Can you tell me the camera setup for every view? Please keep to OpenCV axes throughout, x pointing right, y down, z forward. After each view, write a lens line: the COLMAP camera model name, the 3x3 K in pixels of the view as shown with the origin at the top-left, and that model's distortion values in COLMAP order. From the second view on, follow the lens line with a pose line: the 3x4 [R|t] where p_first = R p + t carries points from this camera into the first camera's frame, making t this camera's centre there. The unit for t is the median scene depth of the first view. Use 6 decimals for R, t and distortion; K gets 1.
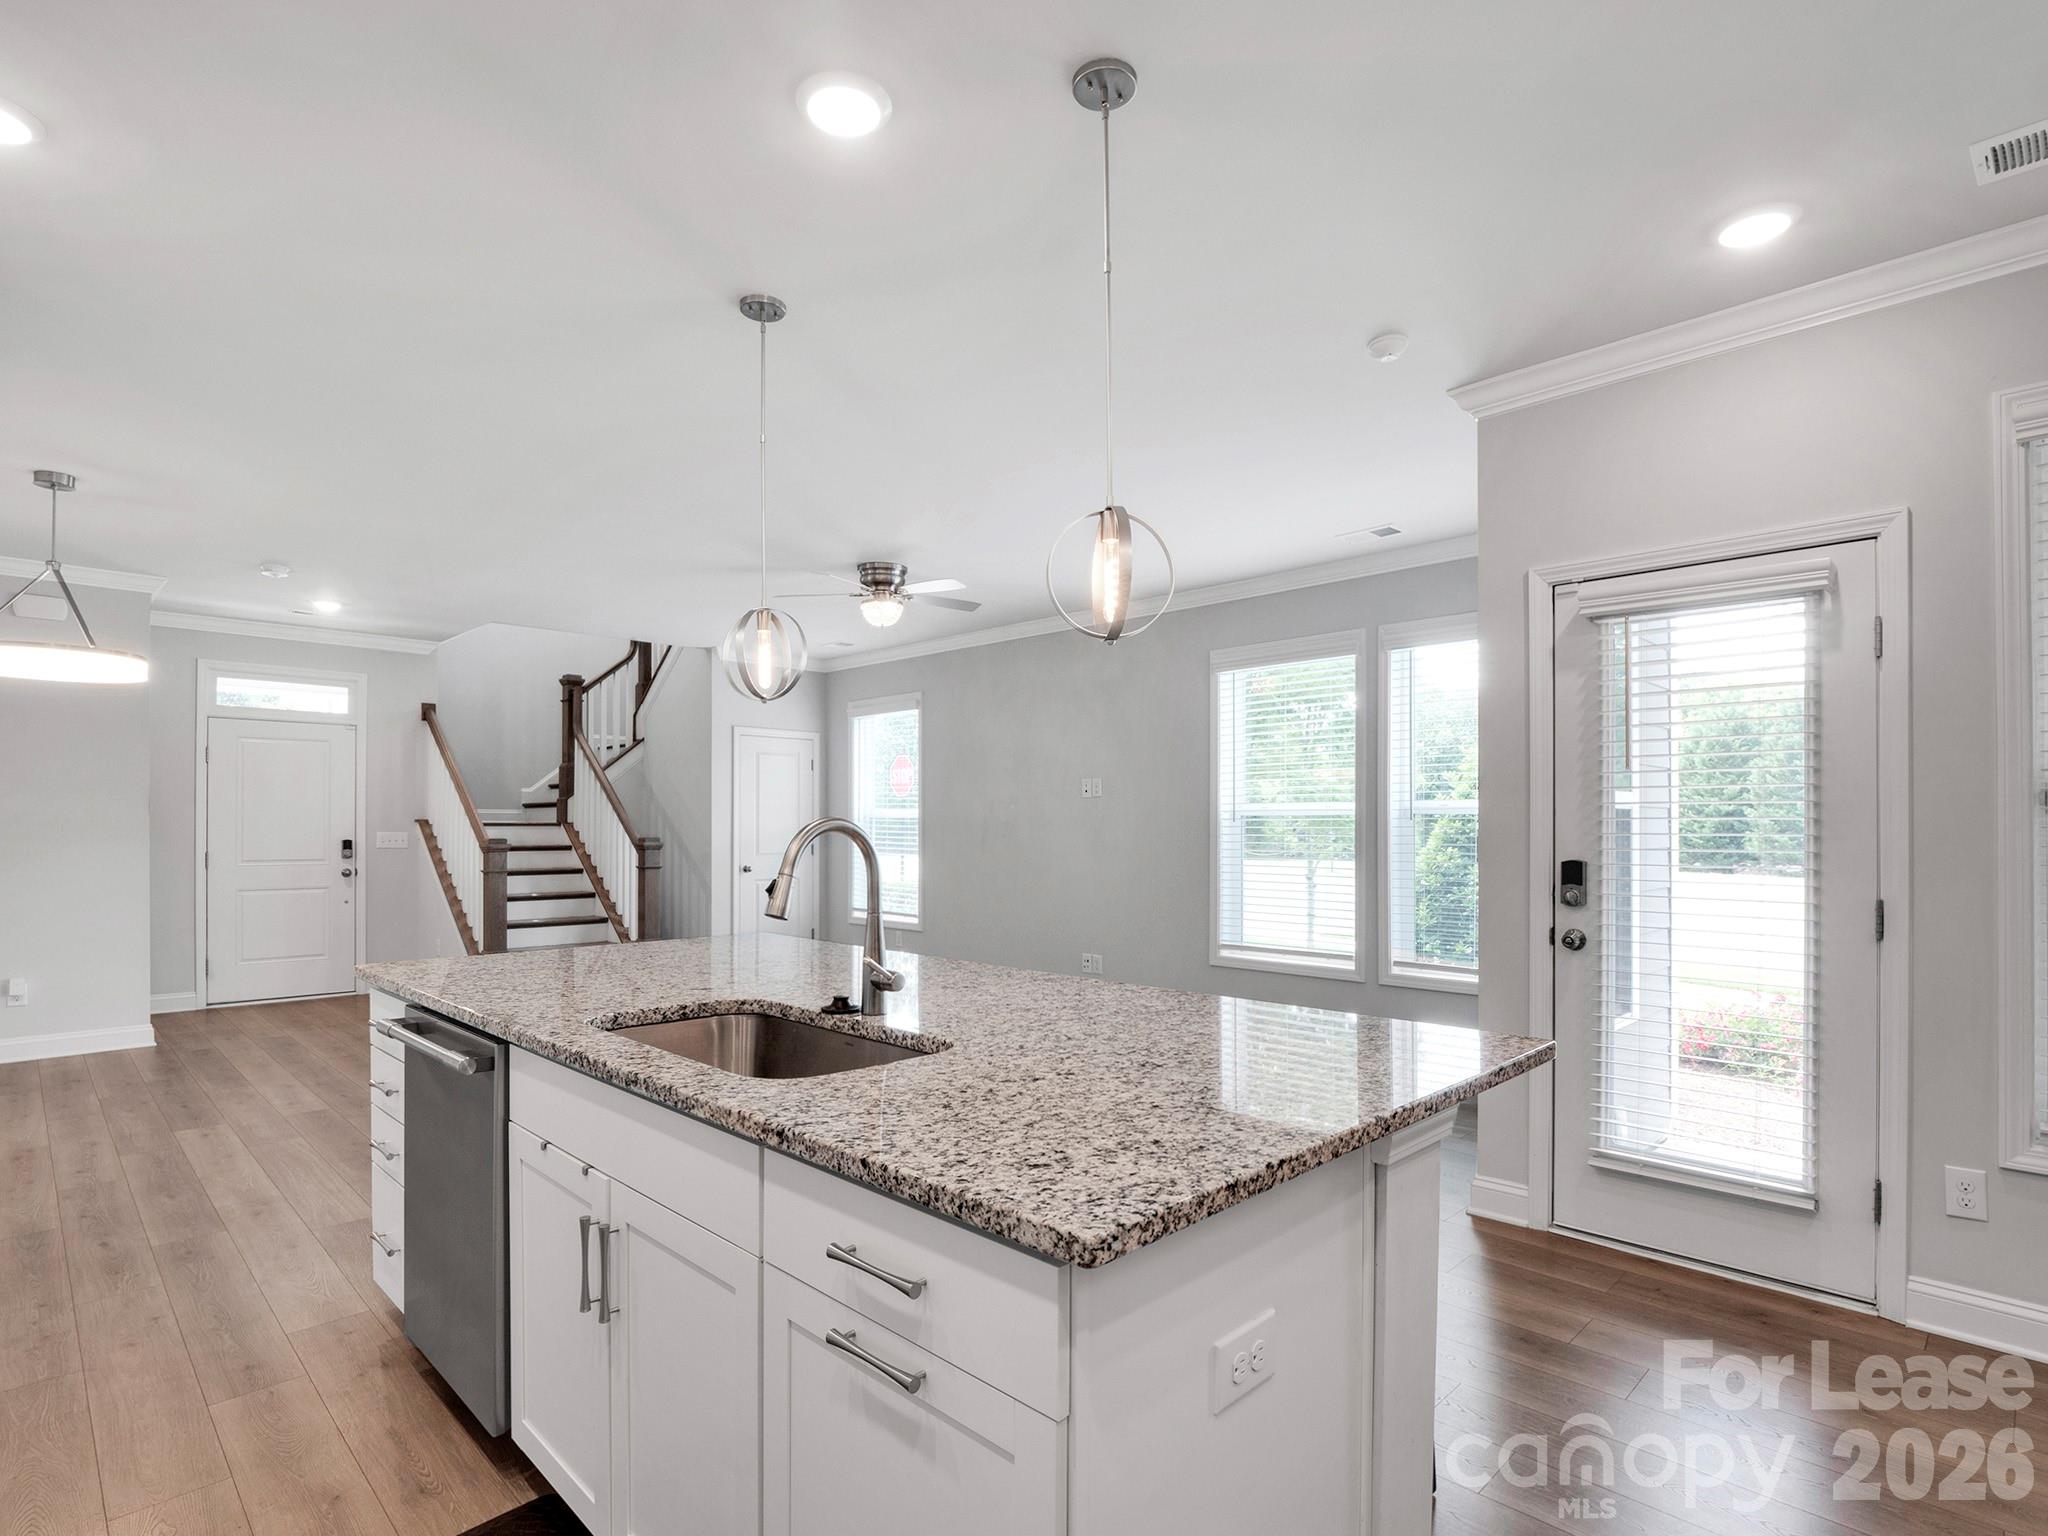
lens RADIAL K [[1037.5, 0, 1017.1], [0, 1037.5, 820.1], [0, 0, 1]] dist [-0.013300, -0.000961]
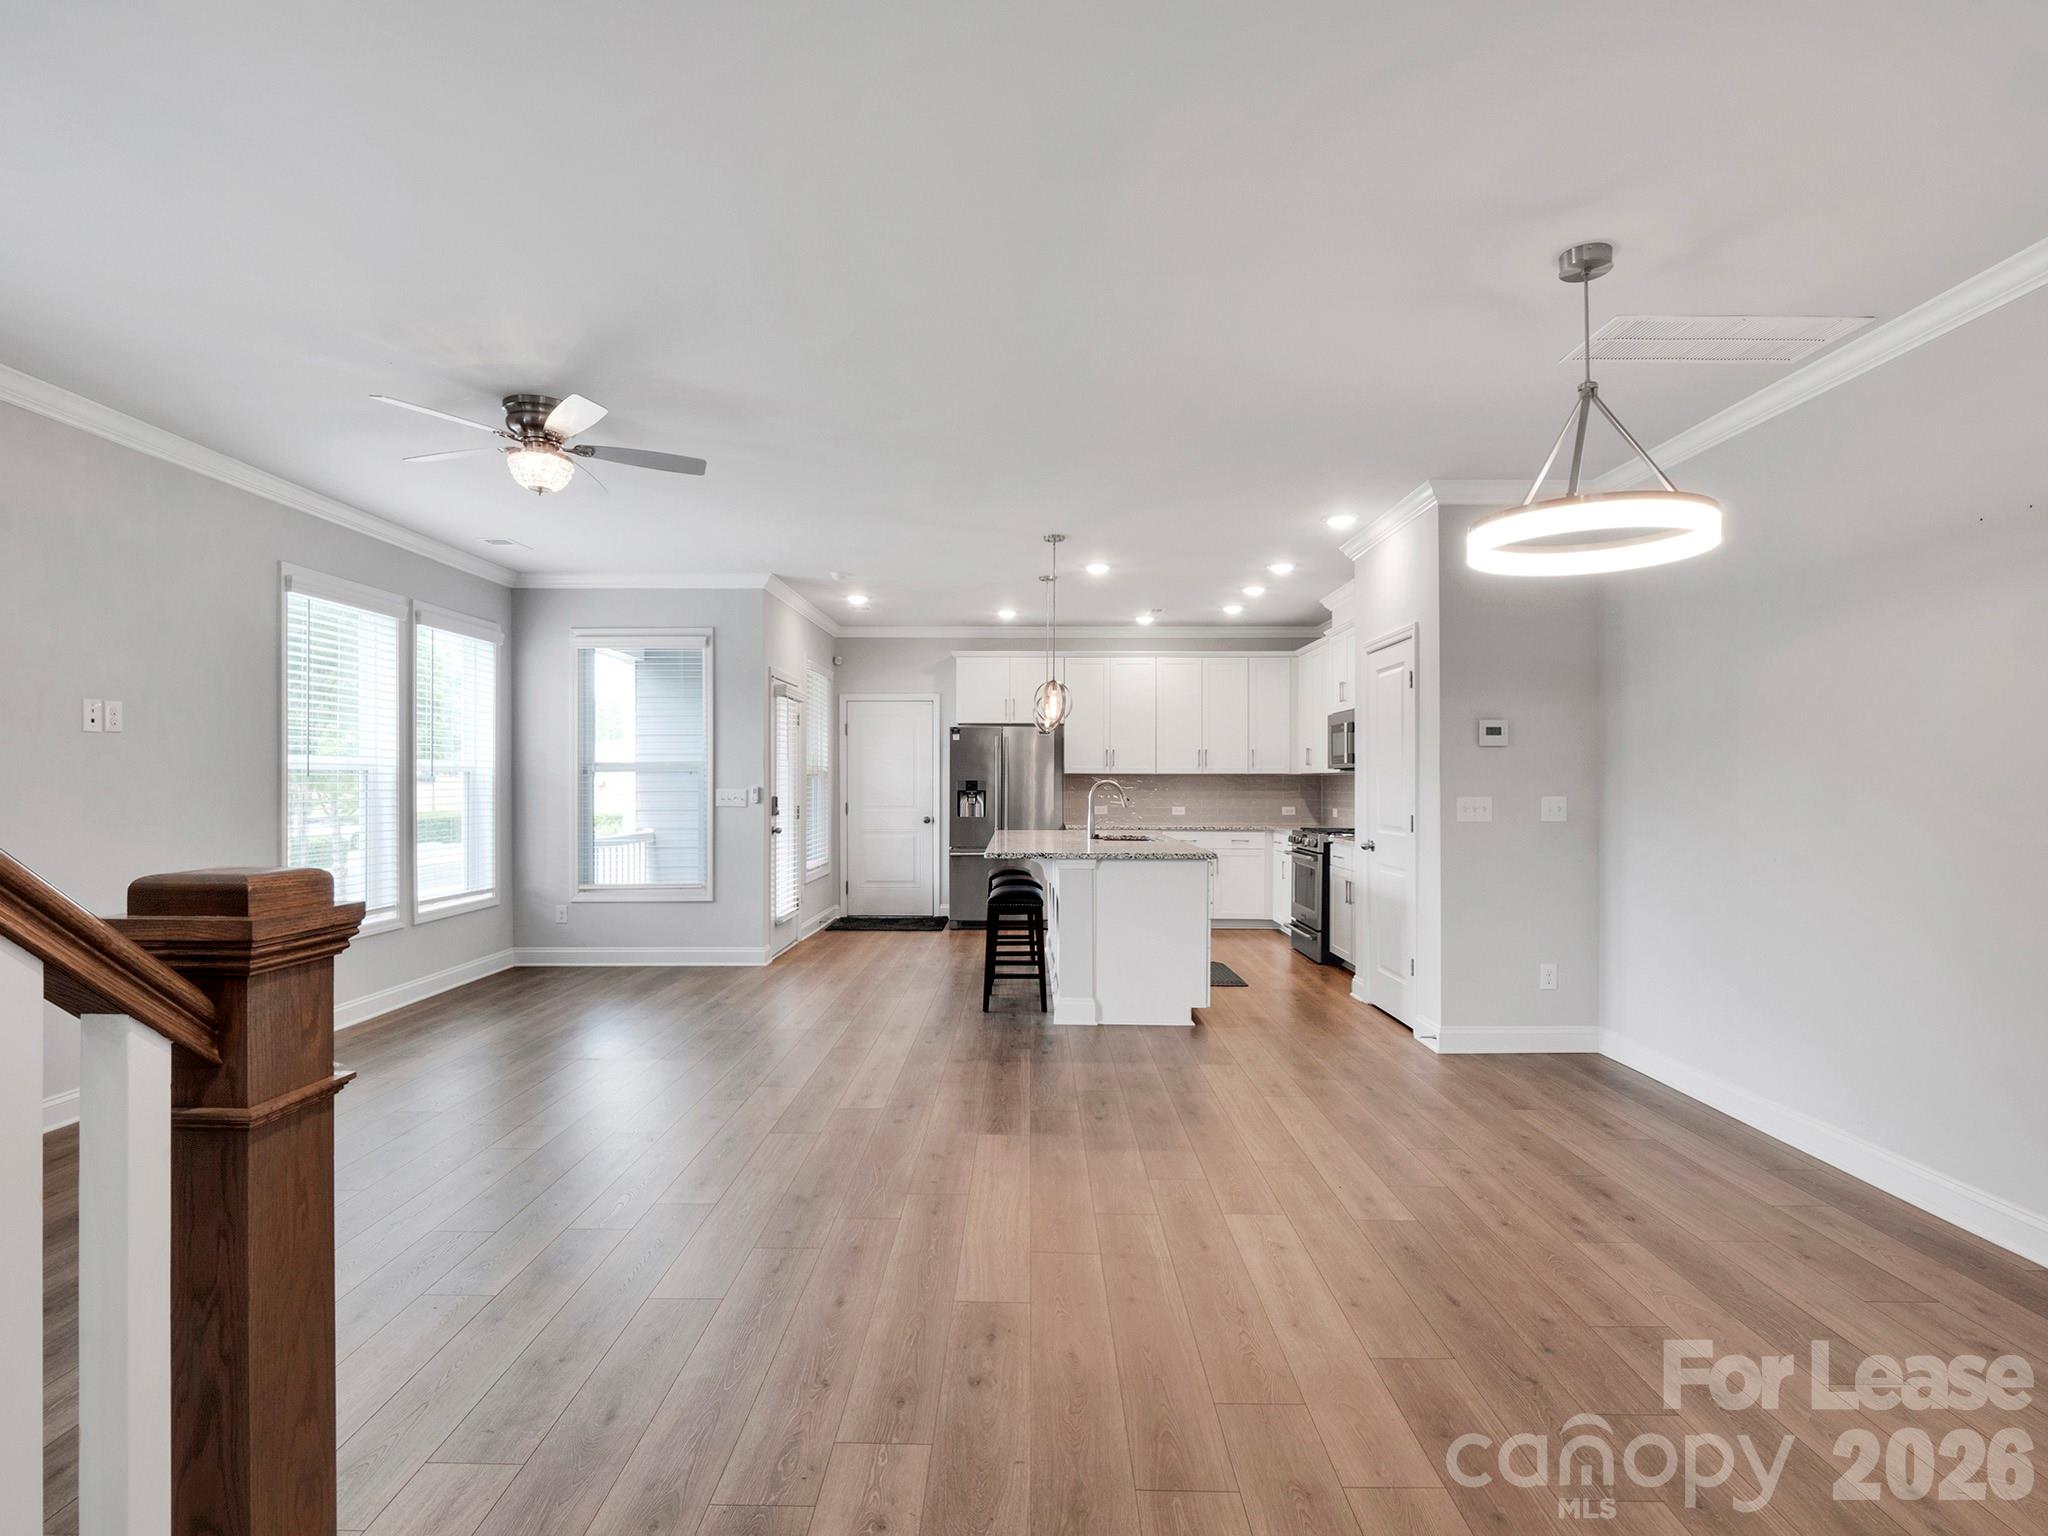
lens RADIAL K [[1037.3, 0, 1016.6], [0, 1037.3, 788.5], [0, 0, 1]] dist [0.000243, -0.013710]
pose [[-0.701830, -0.006431, 0.712315, -0.674910], [-0.005956, 0.999977, 0.003160, 0.004538], [-0.712319, -0.002025, -0.701853, 1.008367]]
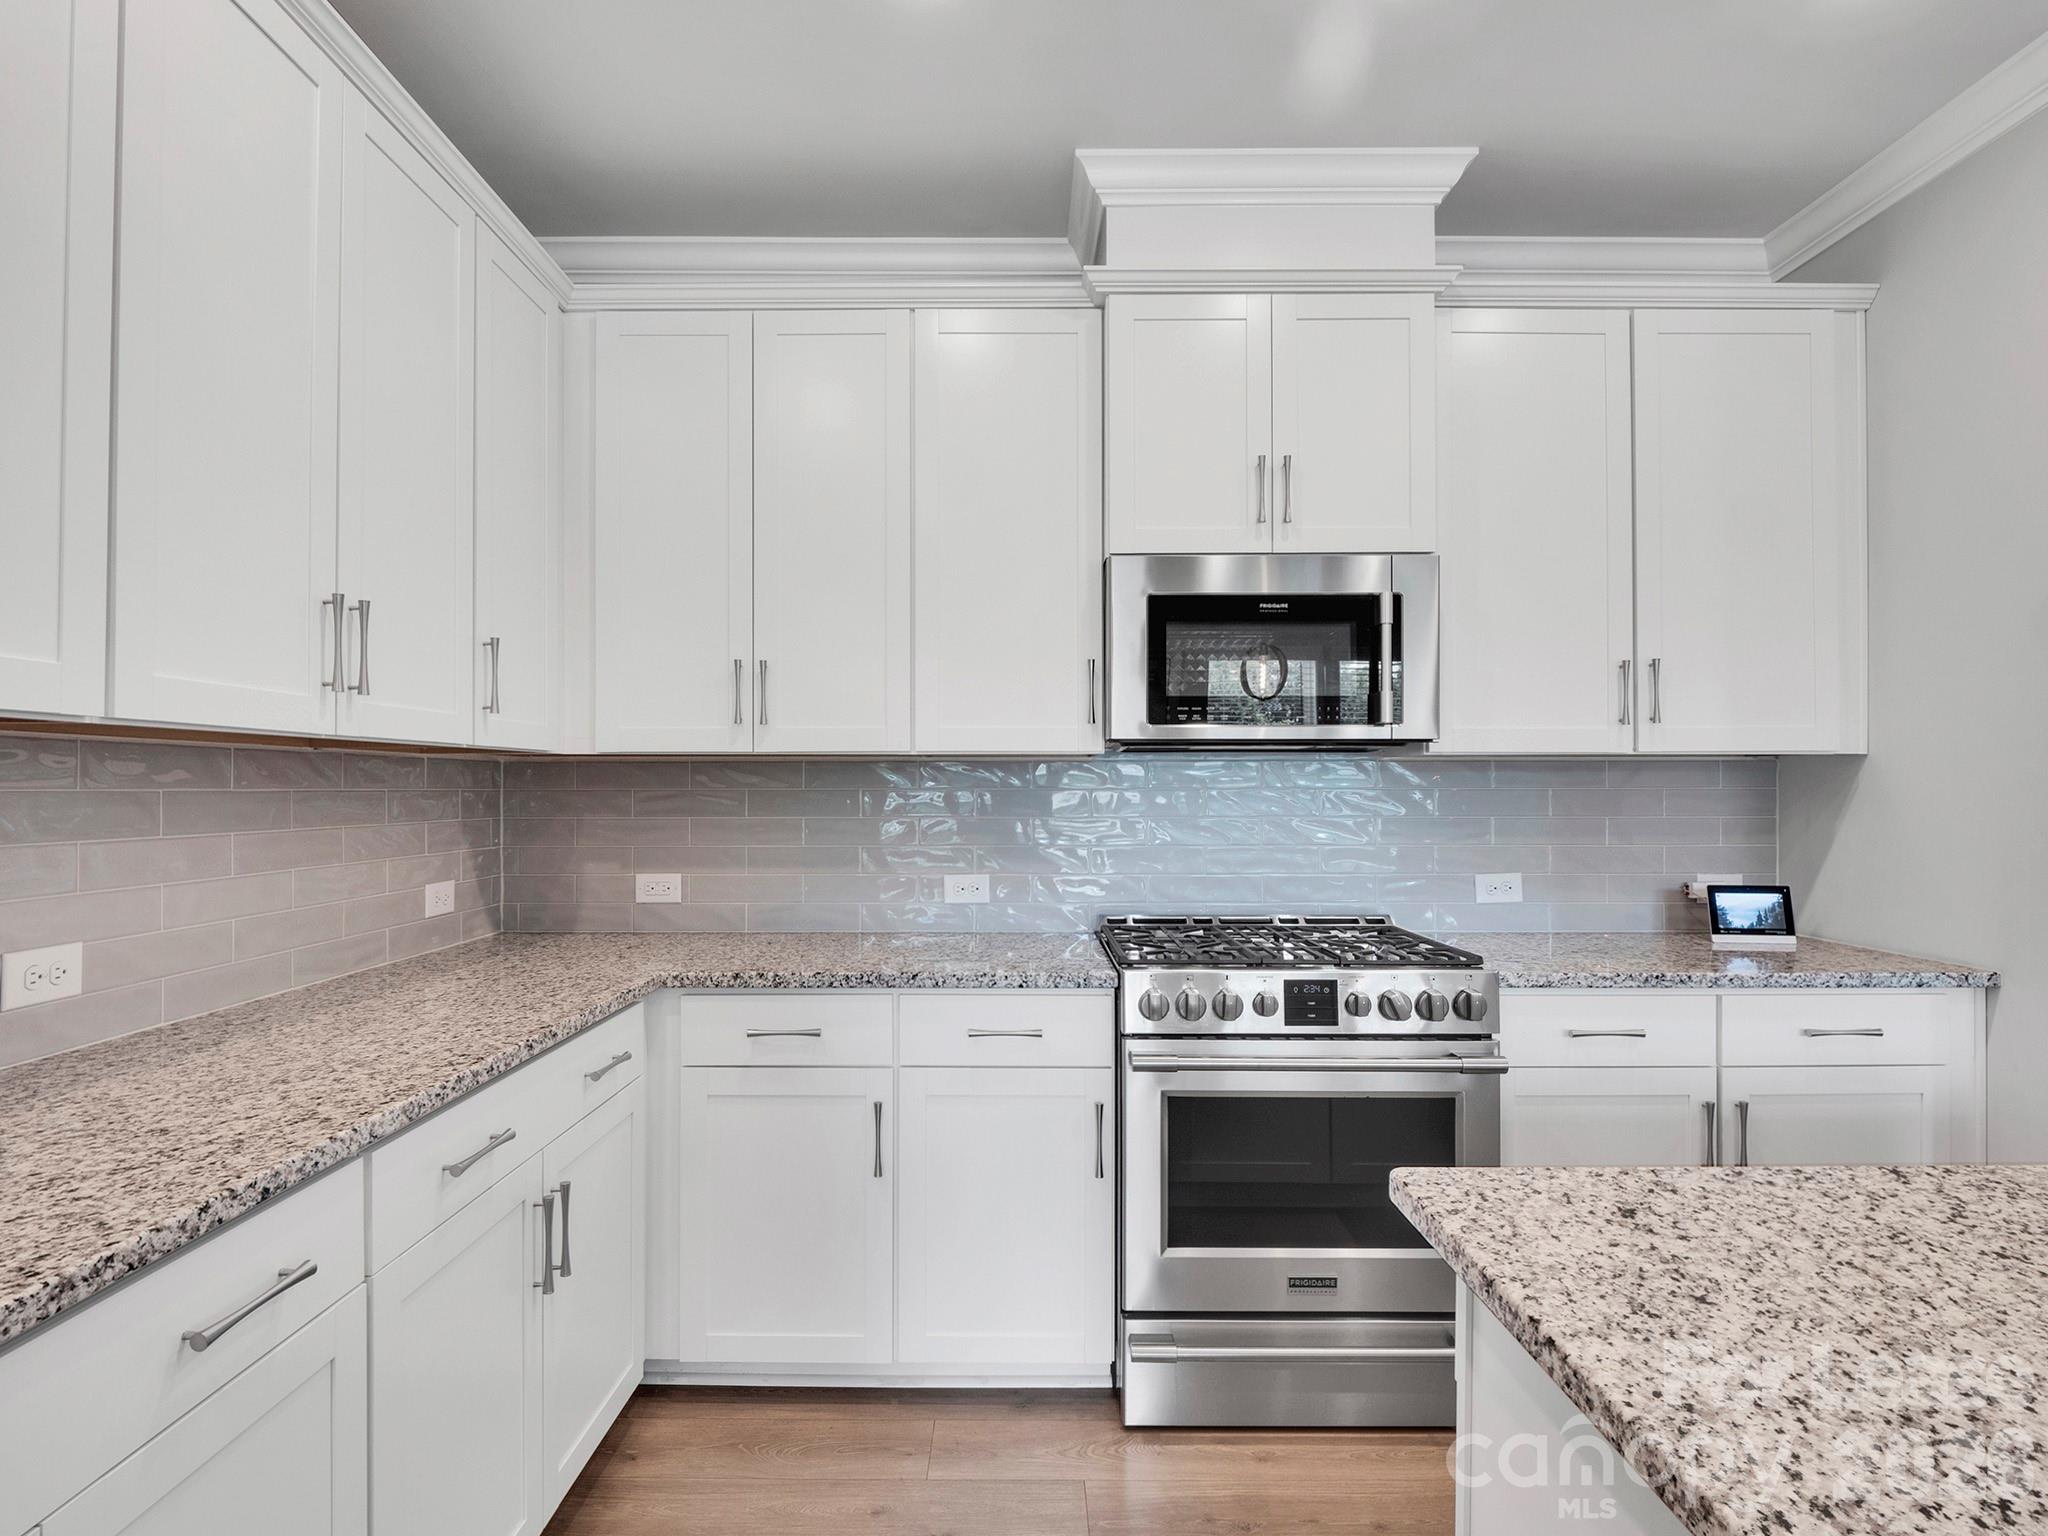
lens RADIAL K [[1067.7, 0, 1012.1], [0, 1067.7, 768.7], [0, 0, 1]] dist [-0.000772, -0.014309]
pose [[-0.706479, -0.011911, -0.707634, 0.147667], [0.001759, 0.999826, -0.018586, 0.000408], [0.707732, -0.014375, -0.706335, 0.194538]]
